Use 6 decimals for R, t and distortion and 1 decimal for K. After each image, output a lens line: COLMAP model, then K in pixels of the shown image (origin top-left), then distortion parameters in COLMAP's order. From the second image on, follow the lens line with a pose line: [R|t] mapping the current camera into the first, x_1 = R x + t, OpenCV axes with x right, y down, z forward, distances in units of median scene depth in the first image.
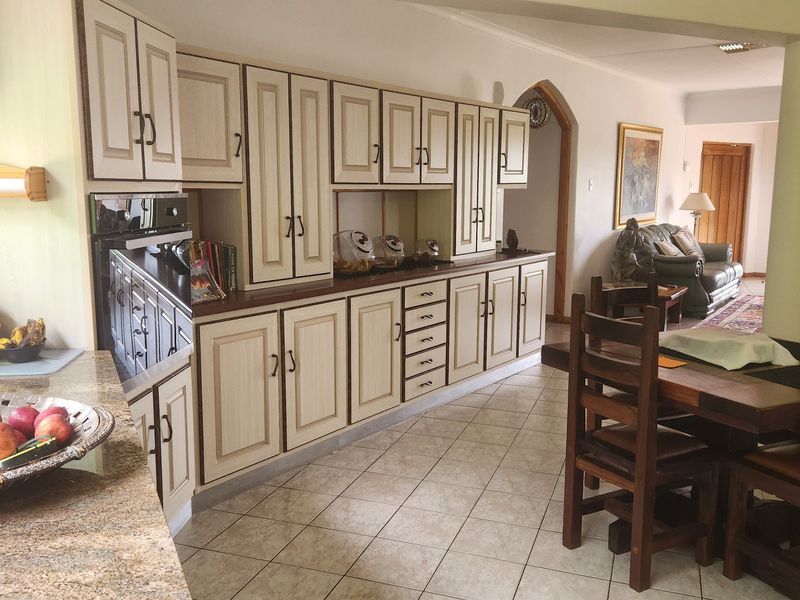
lens RADIAL K [[717.9, 0, 400.0], [0, 717.9, 300.0], [0, 0, 1]] dist [0.015308, 0.010310]
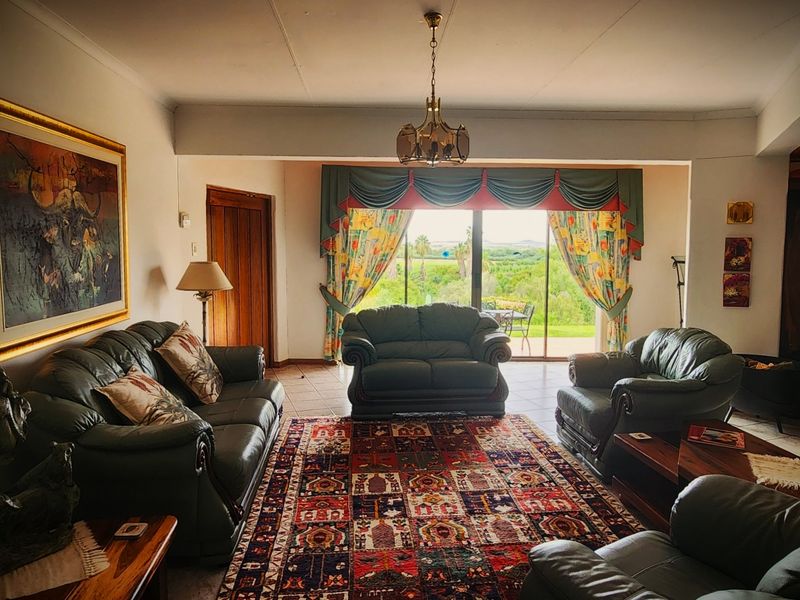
lens RADIAL K [[572.2, 0, 400.0], [0, 572.2, 300.0], [0, 0, 1]] dist [0.060009, 0.000754]
pose [[0.771880, -0.053312, 0.633530, 0.245853], [0.093852, 0.995116, -0.030607, -0.091940], [-0.628803, 0.083083, 0.773113, 0.553333]]
